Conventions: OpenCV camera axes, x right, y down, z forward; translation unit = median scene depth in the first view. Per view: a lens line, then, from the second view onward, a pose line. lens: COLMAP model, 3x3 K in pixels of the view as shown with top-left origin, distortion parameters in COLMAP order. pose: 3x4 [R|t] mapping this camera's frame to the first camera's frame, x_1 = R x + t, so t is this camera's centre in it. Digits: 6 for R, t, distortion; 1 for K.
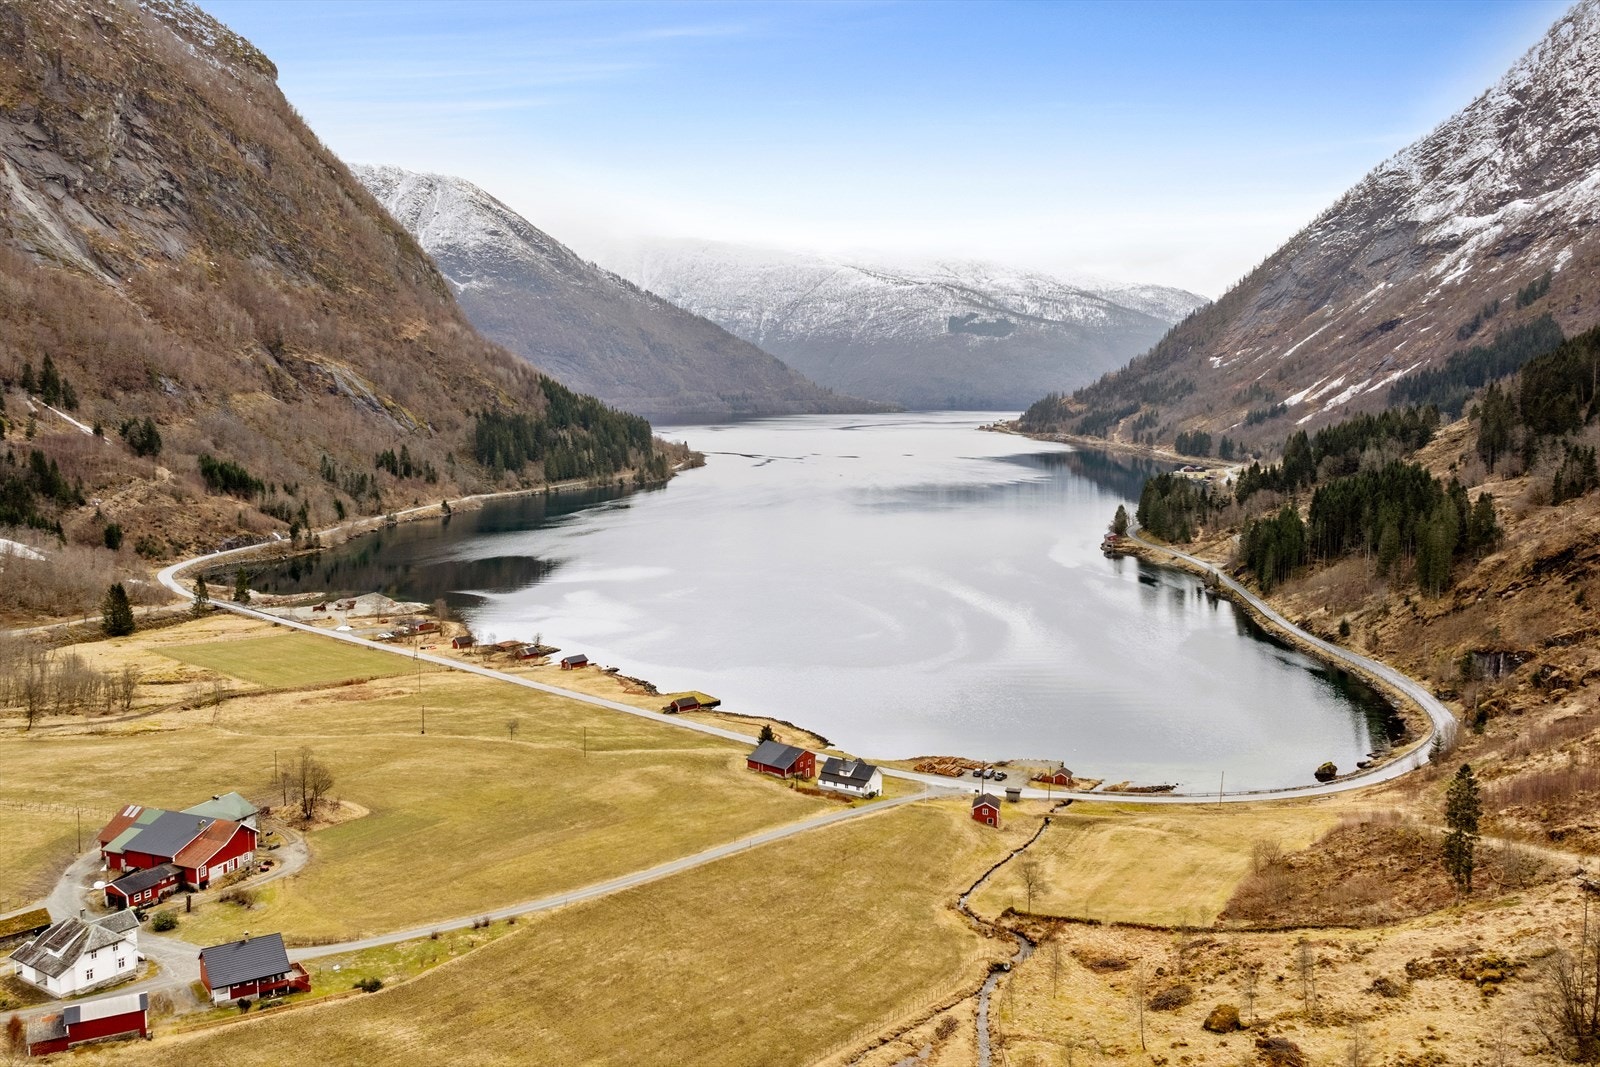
lens RADIAL K [[1365.2, 0, 796.4], [0, 1365.2, 499.6], [0, 0, 1]] dist [0.000292, -0.050022]
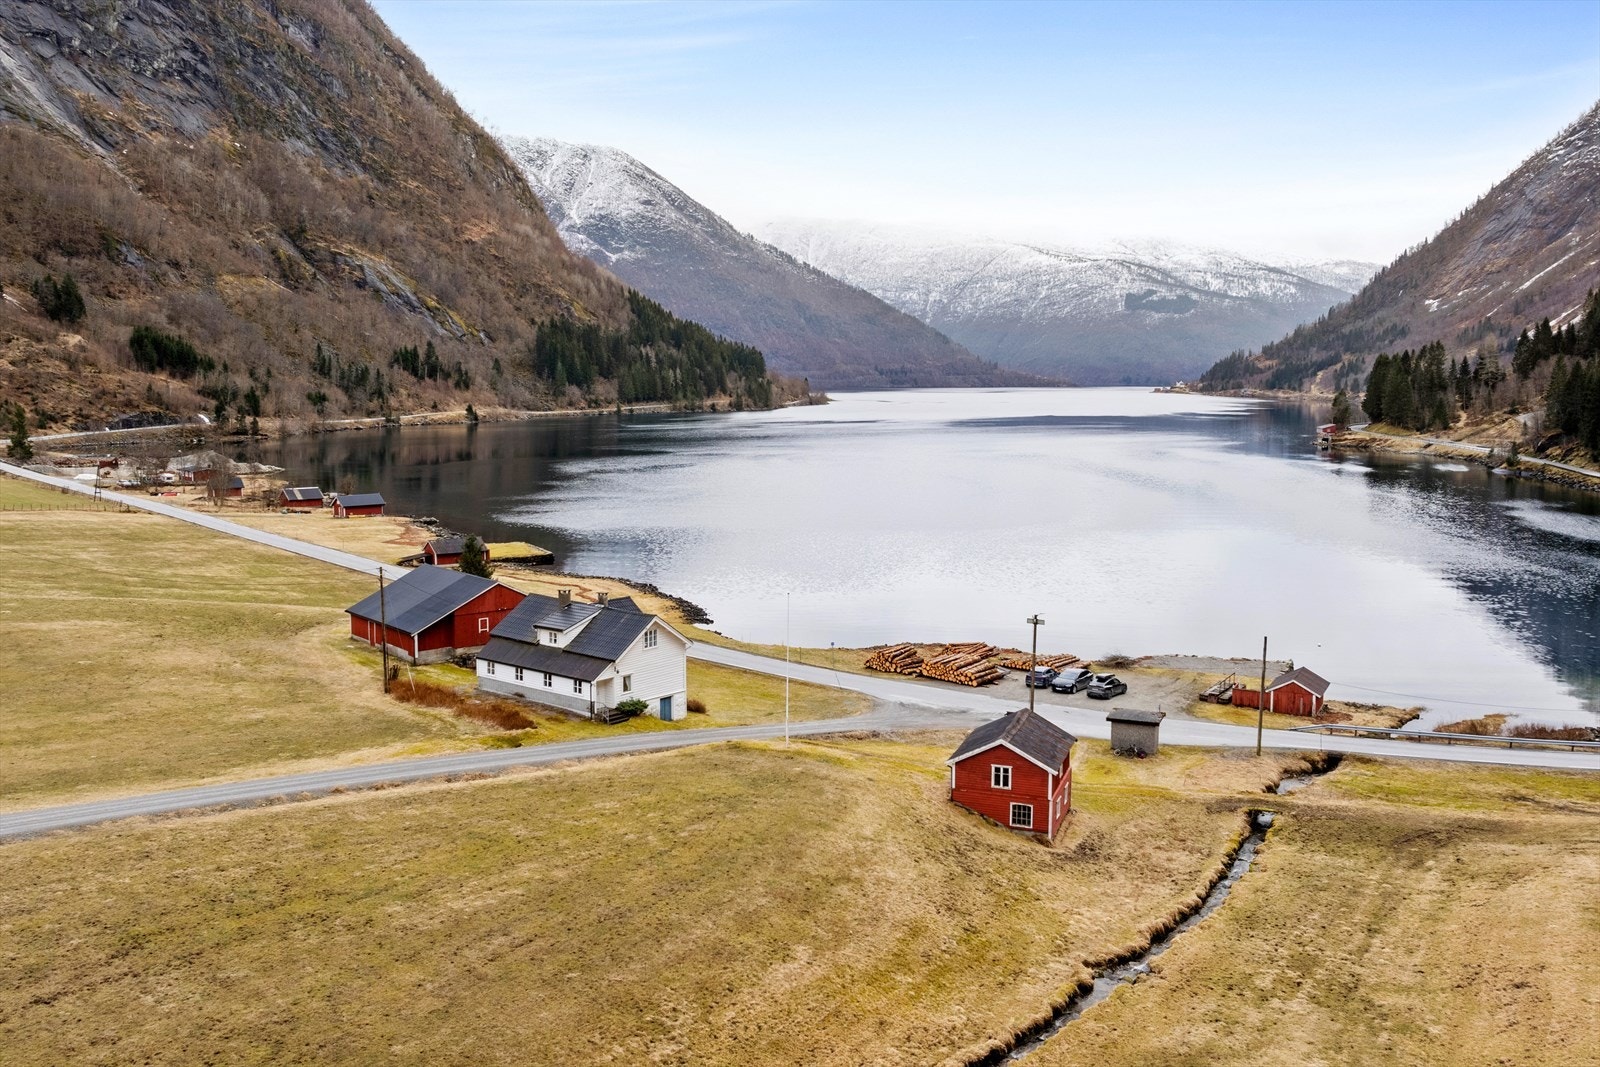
lens RADIAL K [[1365.2, 0, 796.4], [0, 1365.2, 499.6], [0, 0, 1]] dist [0.000292, -0.050022]
pose [[0.992079, 0.009391, -0.125262, 0.031012], [-0.008824, 0.999948, 0.005087, 0.041704], [0.125304, -0.003941, 0.992111, 0.176253]]
